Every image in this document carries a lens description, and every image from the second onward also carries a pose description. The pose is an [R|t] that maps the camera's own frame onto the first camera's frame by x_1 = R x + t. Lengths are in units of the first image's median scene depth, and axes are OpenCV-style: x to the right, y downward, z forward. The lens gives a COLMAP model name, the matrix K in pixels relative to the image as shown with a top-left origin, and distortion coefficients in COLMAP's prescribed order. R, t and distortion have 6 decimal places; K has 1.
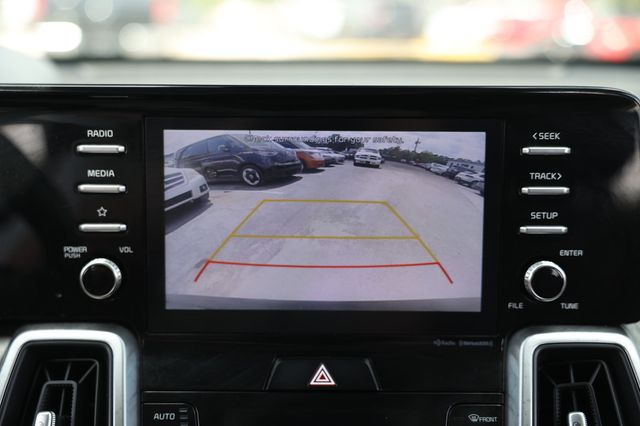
lens RADIAL K [[798.6, 0, 320.0], [0, 798.6, 213.0], [0, 0, 1]] dist [0.043058, 0.028729]
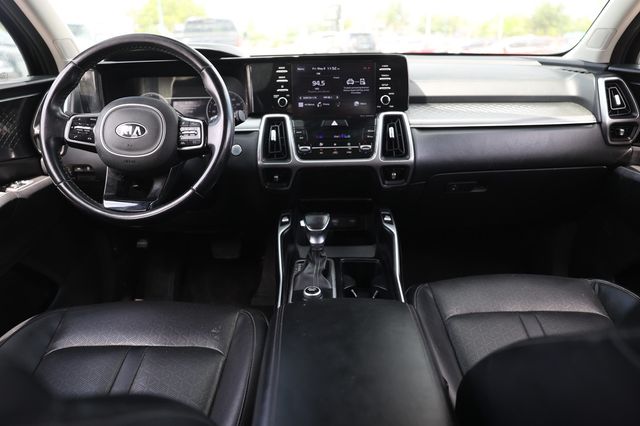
lens RADIAL K [[431.1, 0, 320.0], [0, 431.1, 213.0], [0, 0, 1]] dist [-0.108259, 0.076086]
pose [[0.999658, -0.025021, -0.007603, -0.069521], [0.025813, 0.990694, 0.133636, 0.370996], [0.004189, -0.133786, 0.991001, -1.365030]]
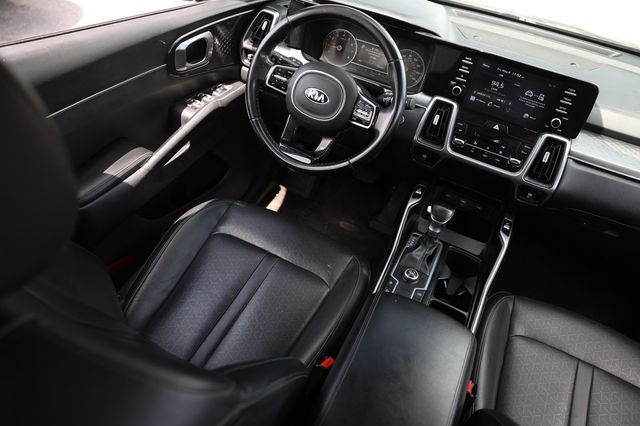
lens RADIAL K [[431.1, 0, 320.0], [0, 431.1, 213.0], [0, 0, 1]] dist [-0.108259, 0.076086]
pose [[0.894451, 0.367161, -0.255244, -0.100473], [-0.224655, 0.862511, 0.453437, -0.232272], [0.386635, -0.348235, 0.853959, -1.575077]]
